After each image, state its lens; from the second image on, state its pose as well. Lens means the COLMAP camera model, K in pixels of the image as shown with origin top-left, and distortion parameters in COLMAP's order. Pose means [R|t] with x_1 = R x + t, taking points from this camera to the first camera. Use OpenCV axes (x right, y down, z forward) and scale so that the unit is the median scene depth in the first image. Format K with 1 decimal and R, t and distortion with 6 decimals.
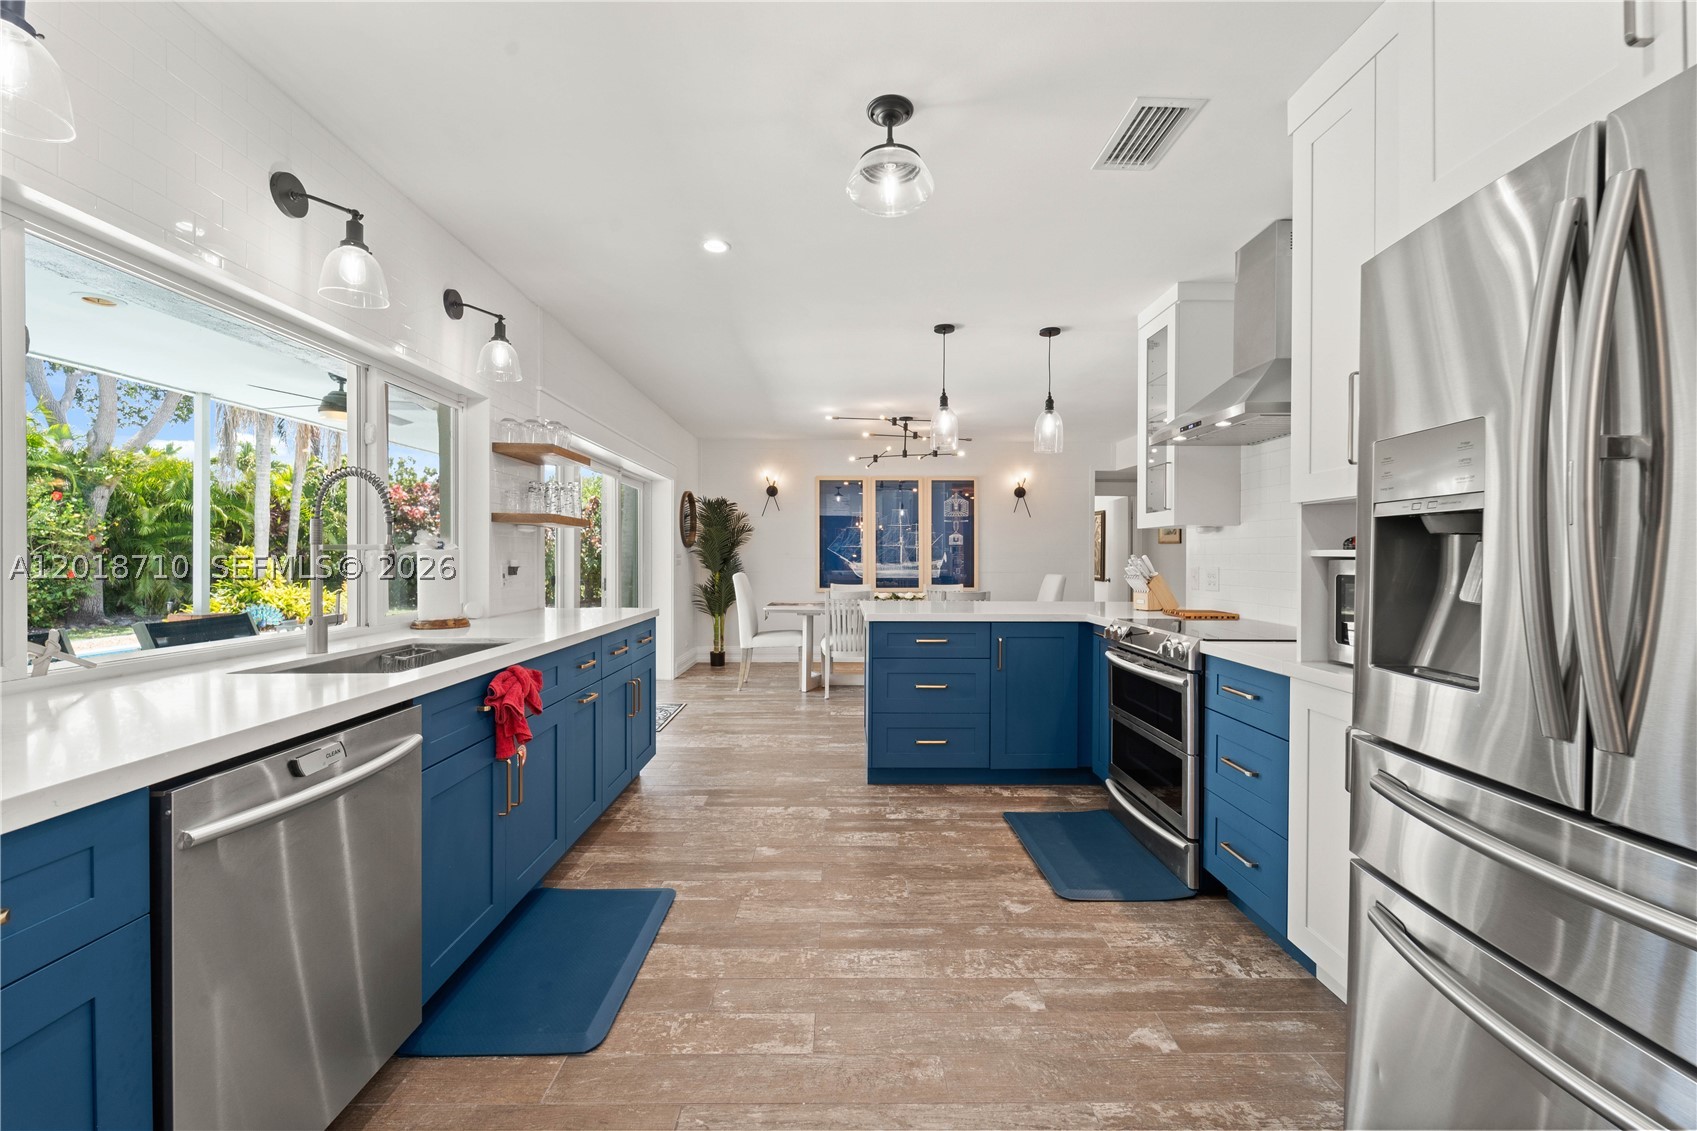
lens RADIAL K [[690.0, 0, 837.9], [0, 690.0, 562.3], [0, 0, 1]] dist [0.001454, 0.000102]
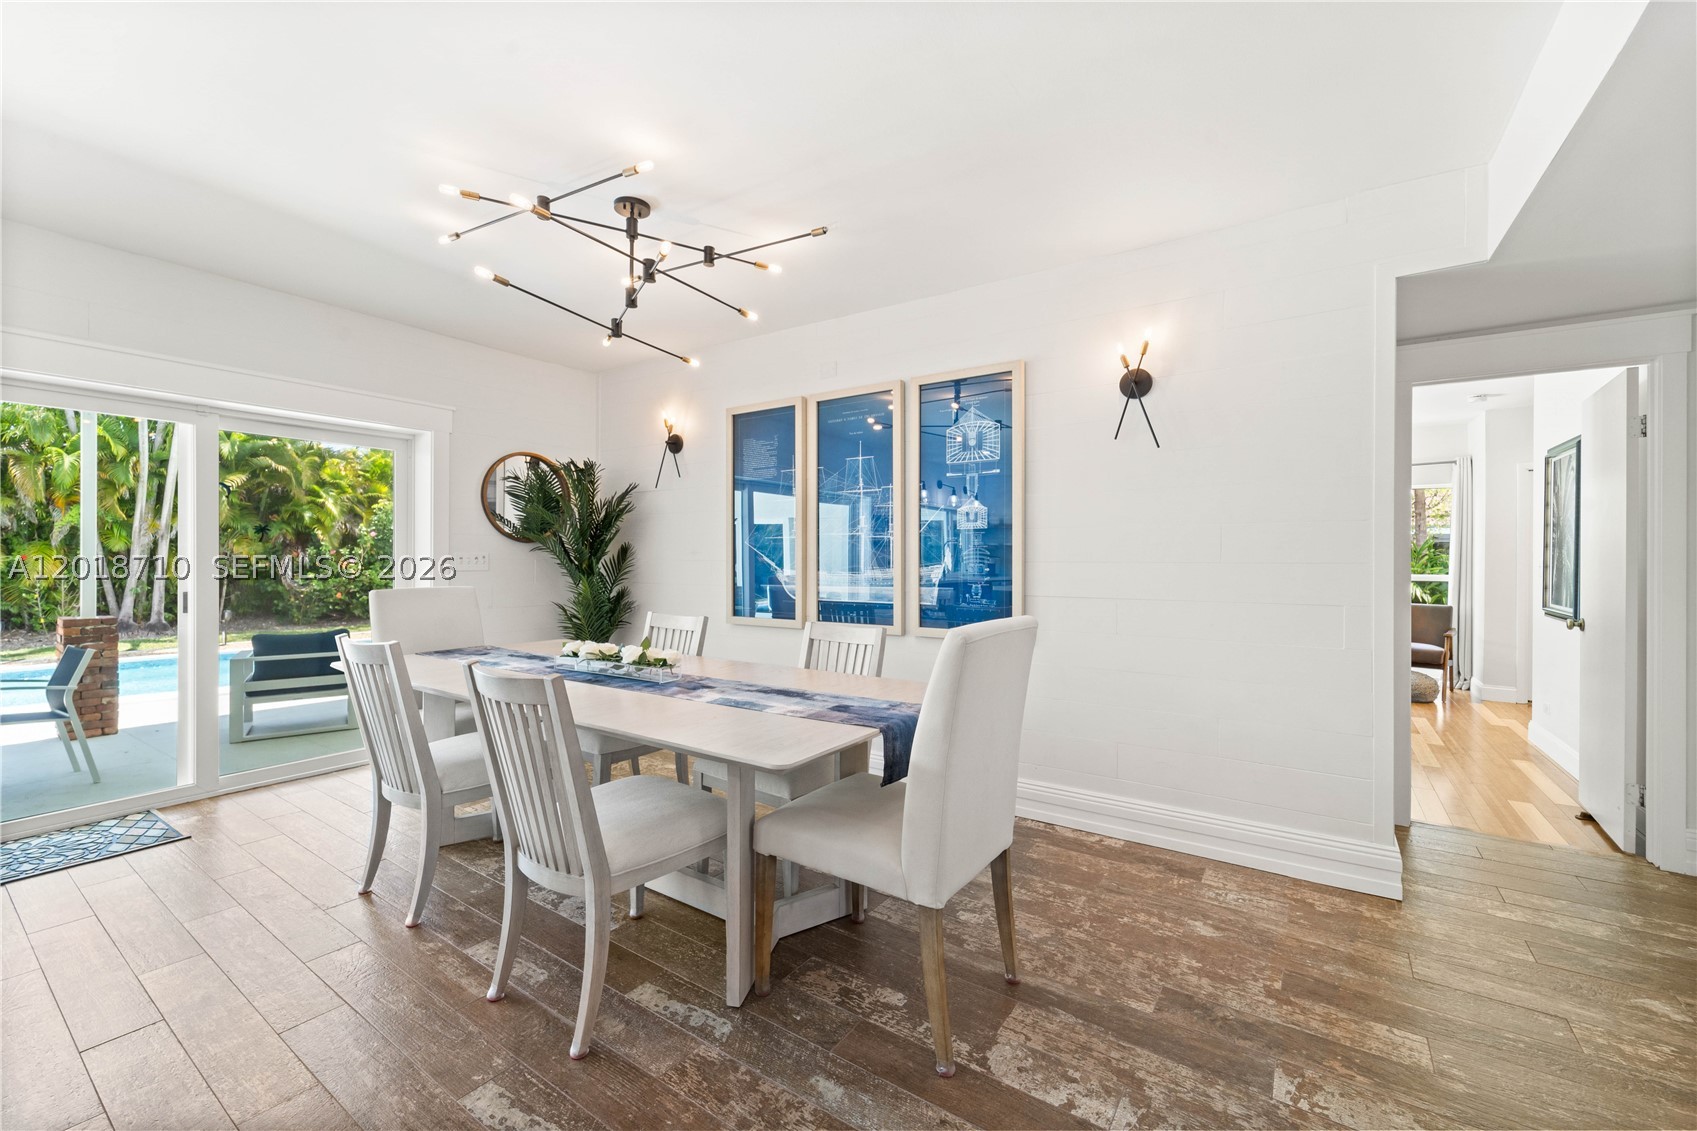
lens RADIAL K [[690.0, 0, 847.3], [0, 690.0, 562.6], [0, 0, 1]] dist [0.001454, 0.000102]
pose [[0.792245, 0.003728, -0.610192, 0.367510], [-0.009056, 0.999943, -0.005649, -0.001946], [0.610137, 0.010002, 0.792233, 0.617491]]
